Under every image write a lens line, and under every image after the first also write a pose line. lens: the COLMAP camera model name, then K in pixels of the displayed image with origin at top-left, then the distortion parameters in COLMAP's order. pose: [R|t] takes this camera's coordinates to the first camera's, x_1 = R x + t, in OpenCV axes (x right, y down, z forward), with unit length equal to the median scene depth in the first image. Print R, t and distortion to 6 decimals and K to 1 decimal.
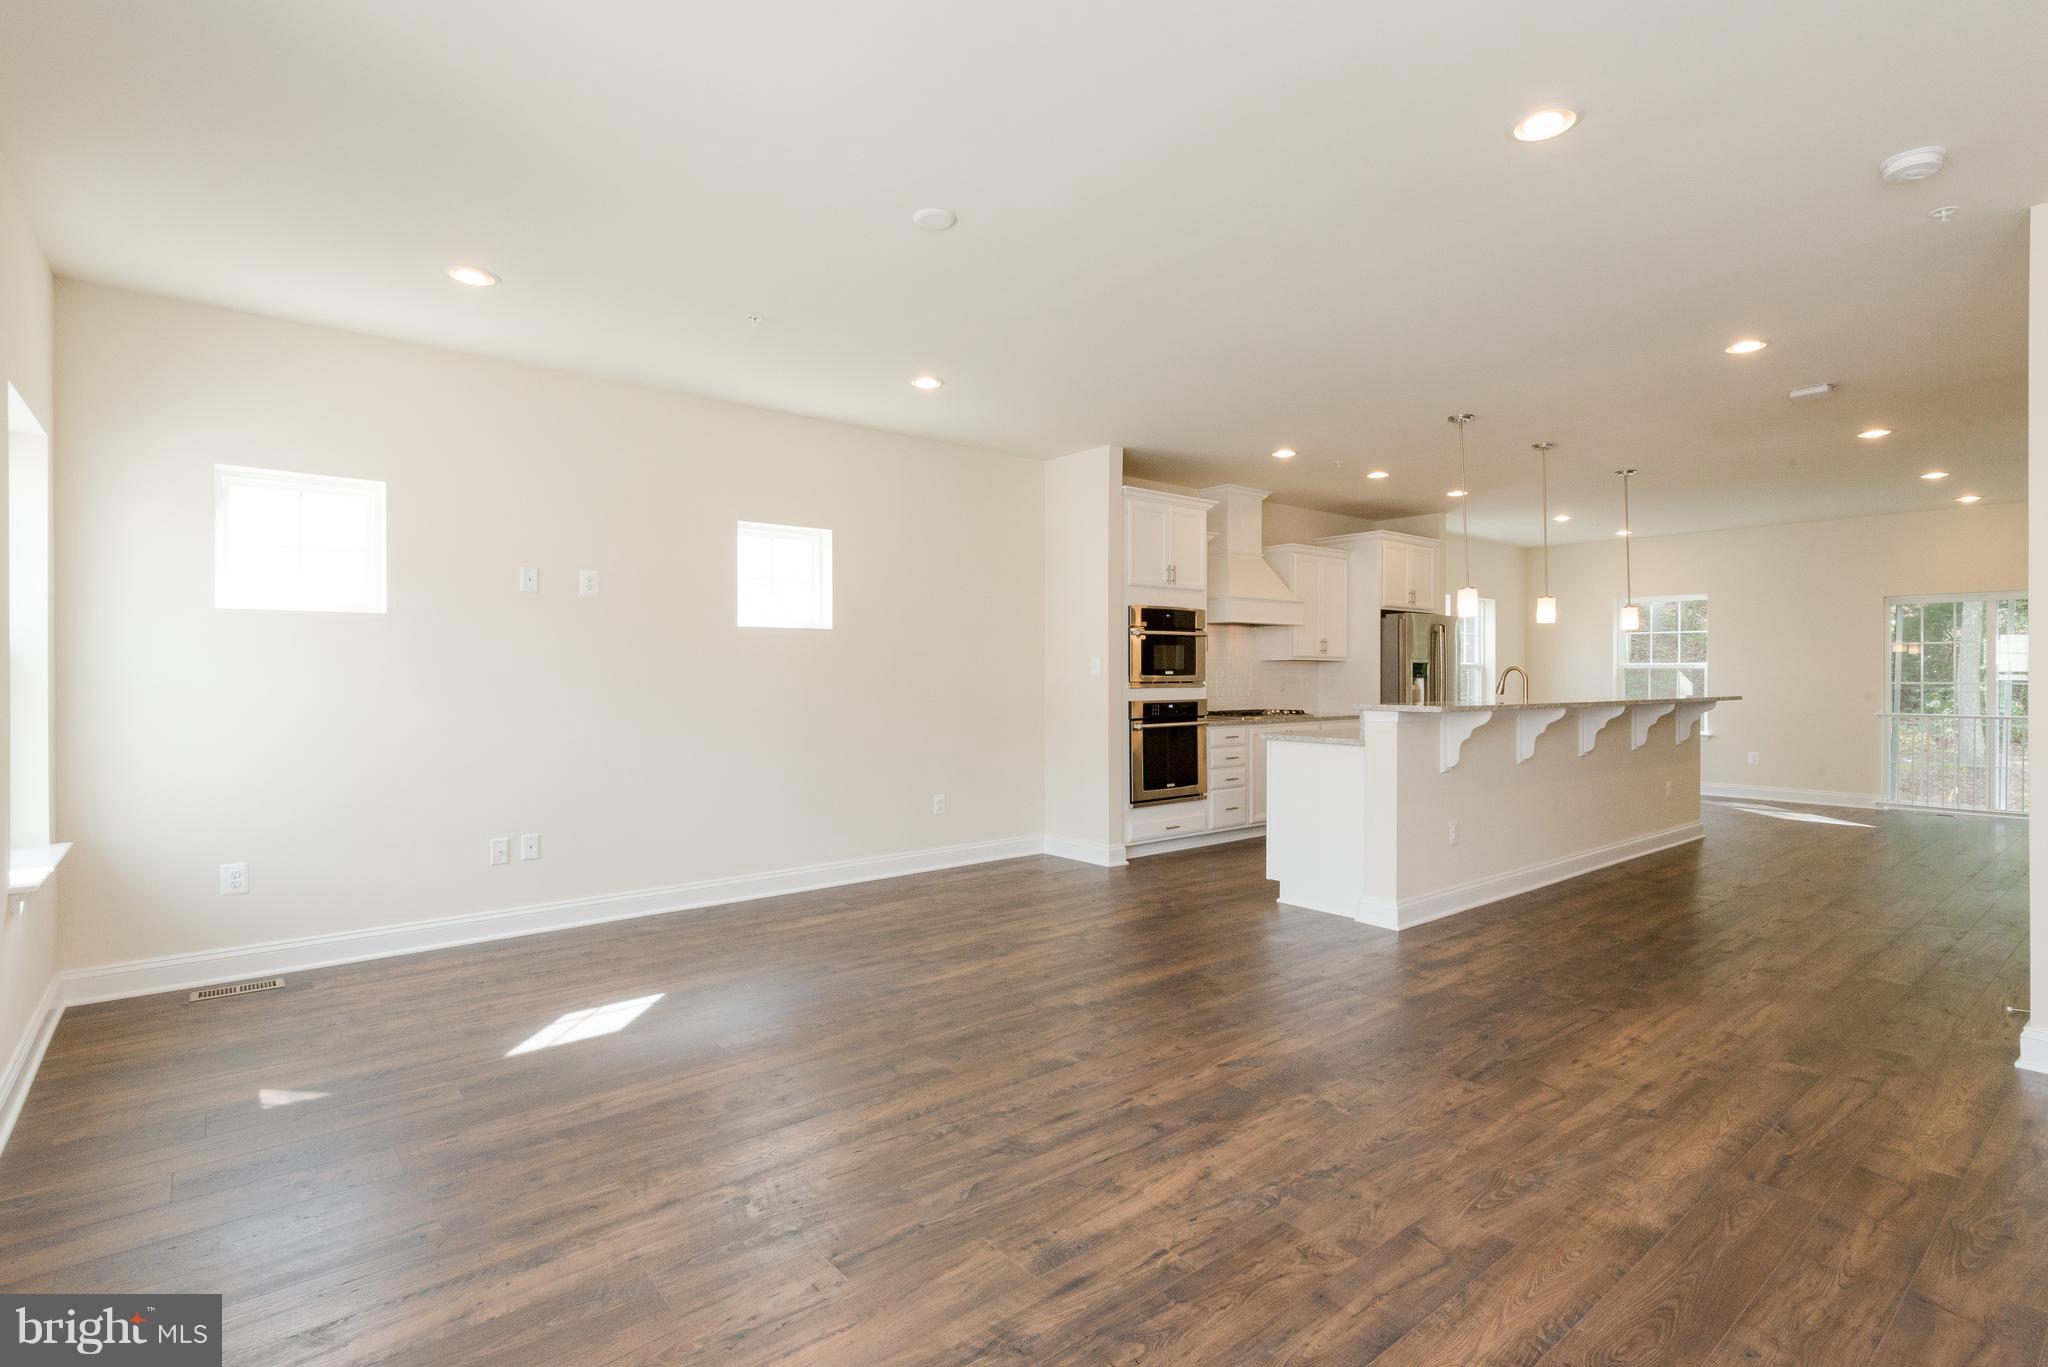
lens RADIAL K [[988.6, 0, 1000.8], [0, 988.6, 672.6], [0, 0, 1]] dist [0.018198, -0.009460]
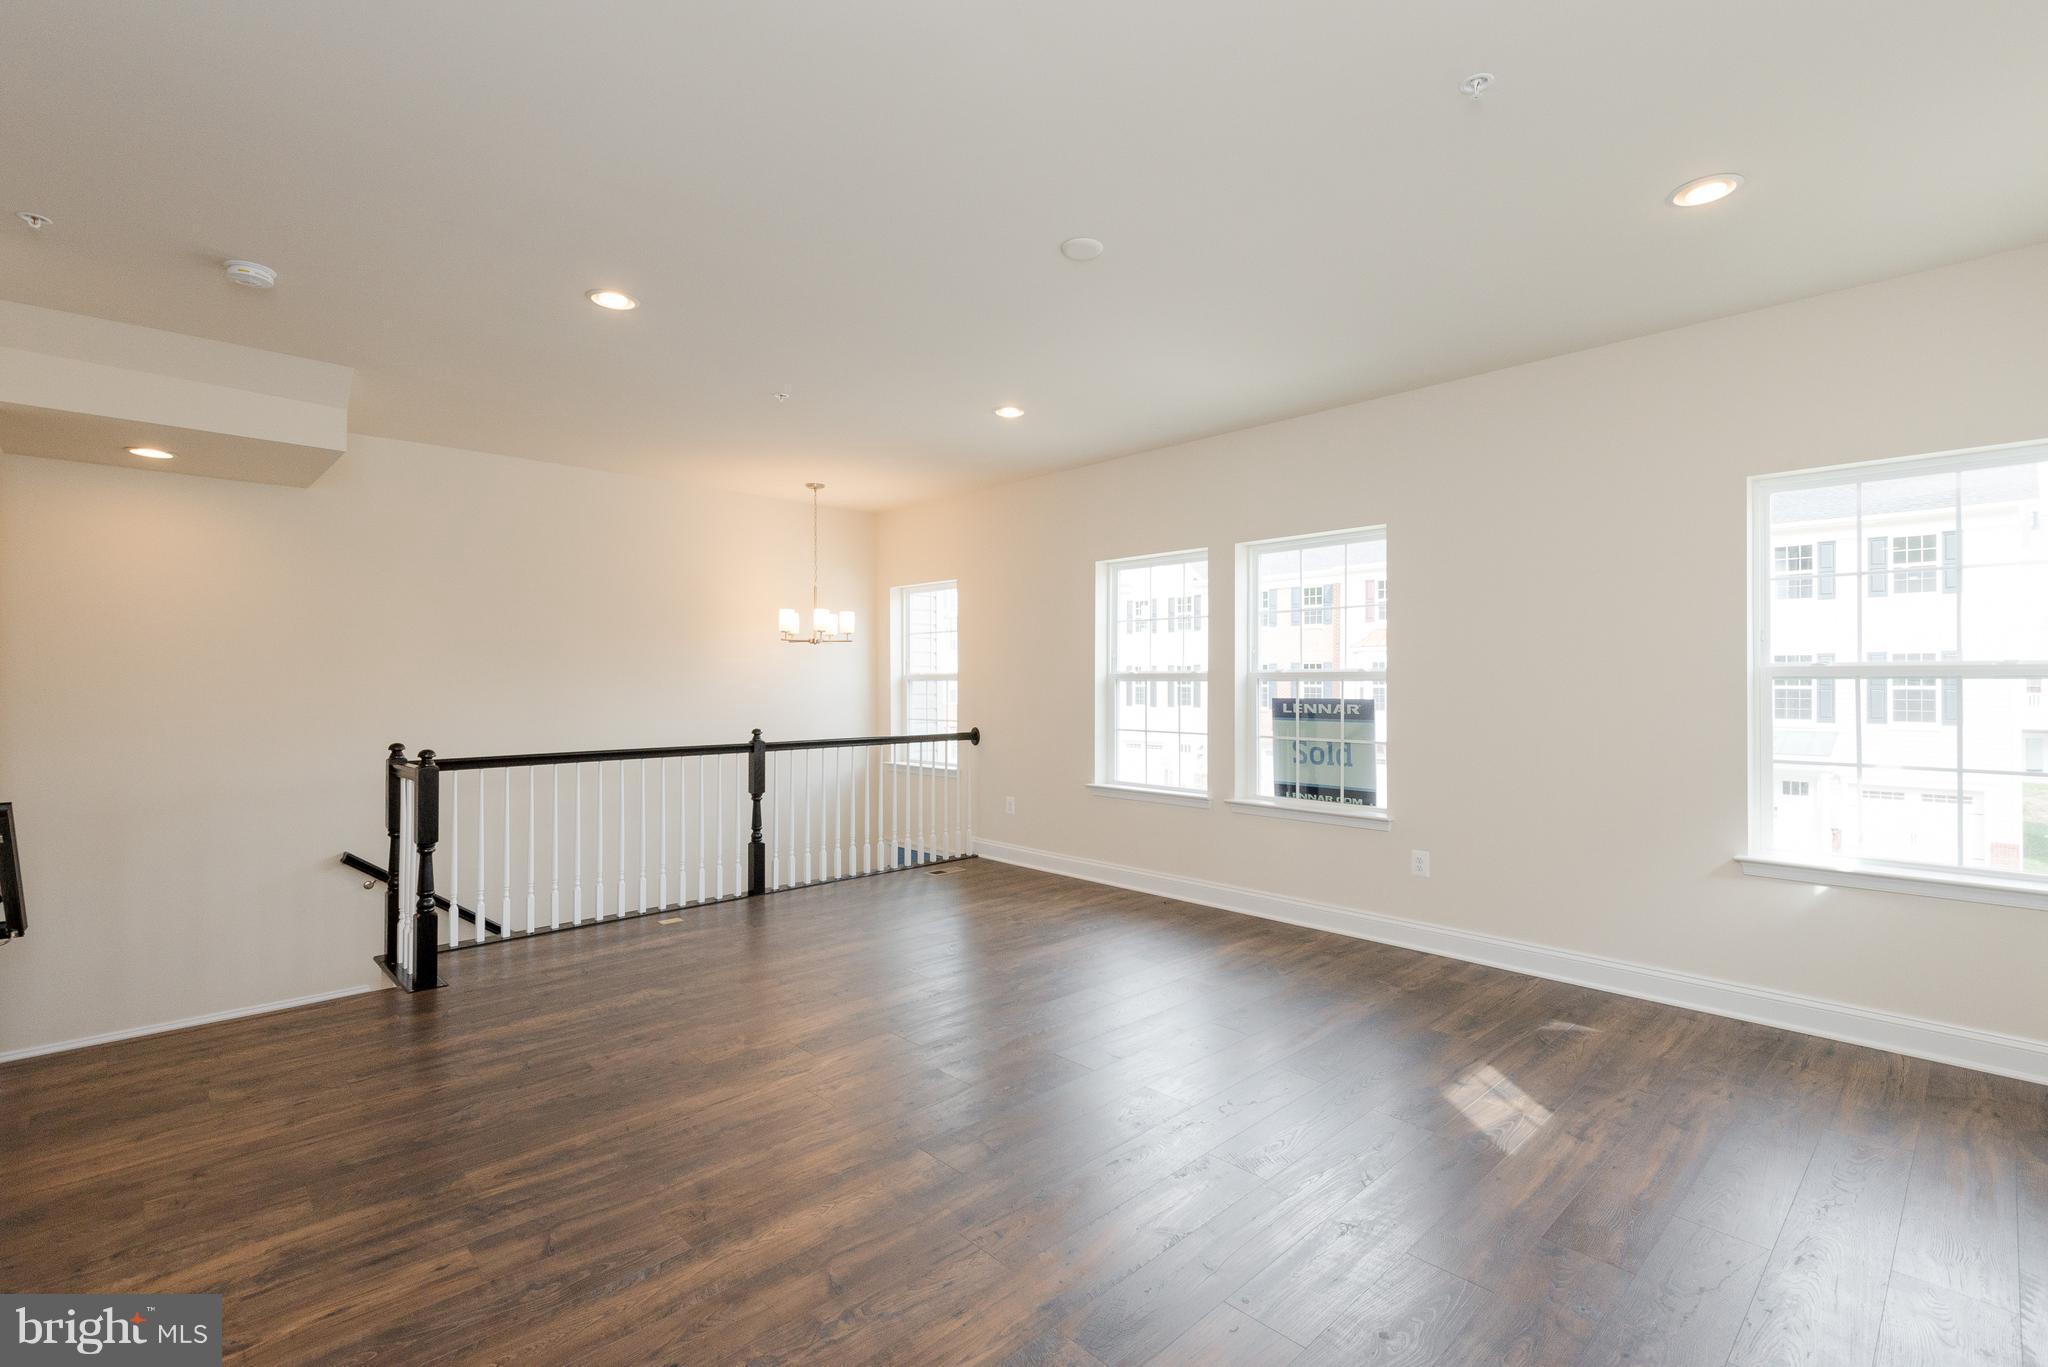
lens RADIAL K [[928.6, 0, 1007.5], [0, 928.6, 675.2], [0, 0, 1]] dist [0.024112, -0.006578]
pose [[-0.997159, -0.001188, -0.075310, 0.040515], [-0.000347, 0.999938, -0.011174, -0.005757], [0.075319, -0.011116, -0.997098, 0.967848]]
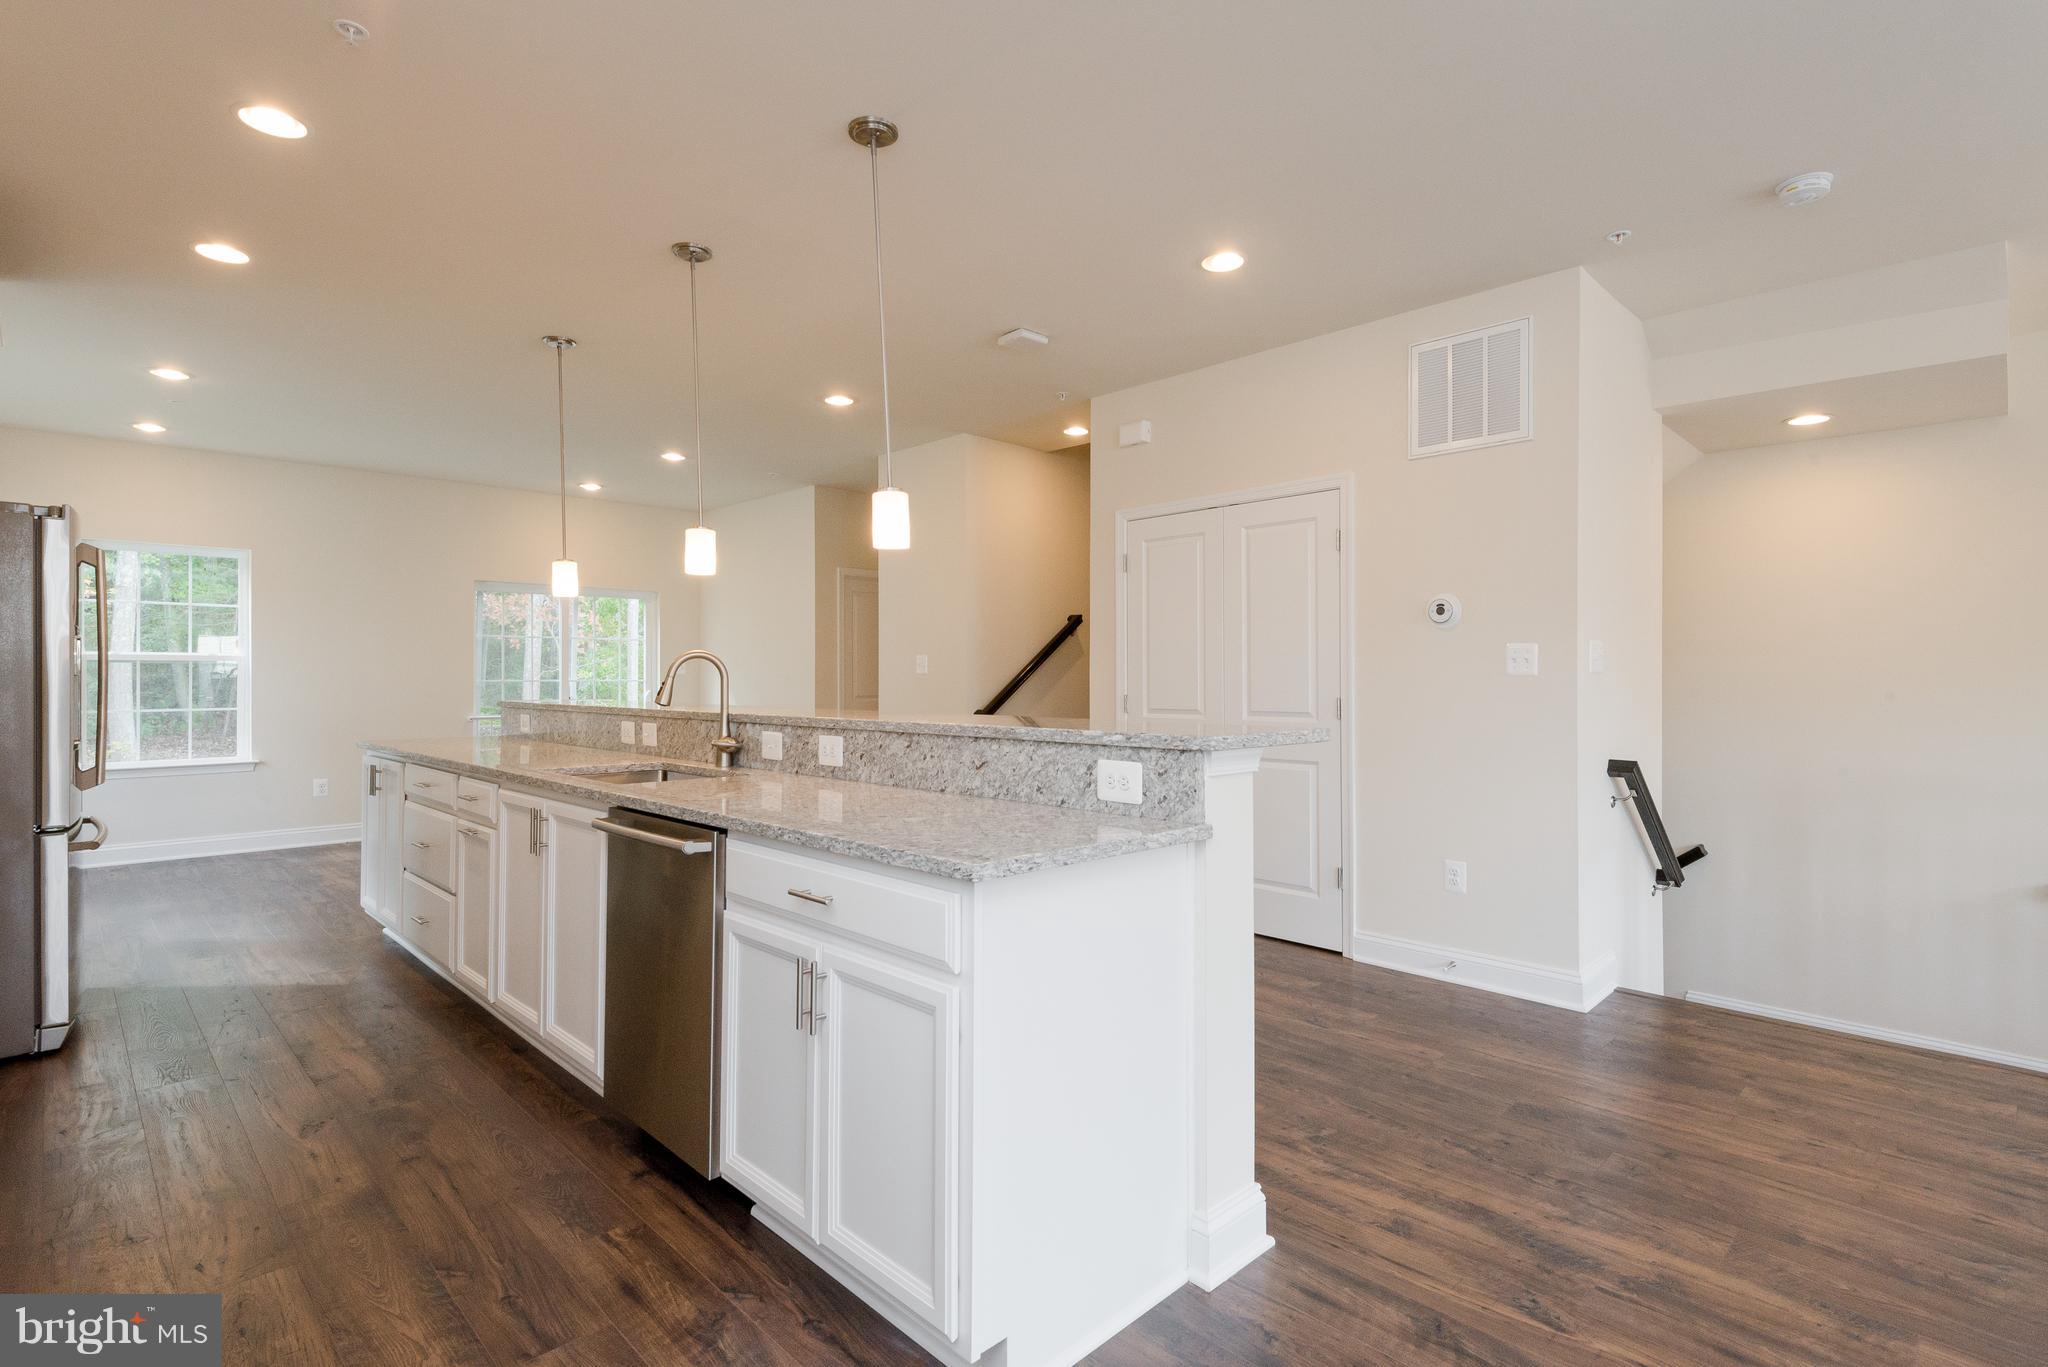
lens RADIAL K [[988.6, 0, 1038.1], [0, 988.6, 669.9], [0, 0, 1]] dist [0.018198, -0.009460]
pose [[-0.109285, 0.001770, 0.994009, -0.021311], [-0.001905, 0.999996, -0.001990, 0.003849], [-0.994009, -0.002111, -0.109281, 0.847459]]
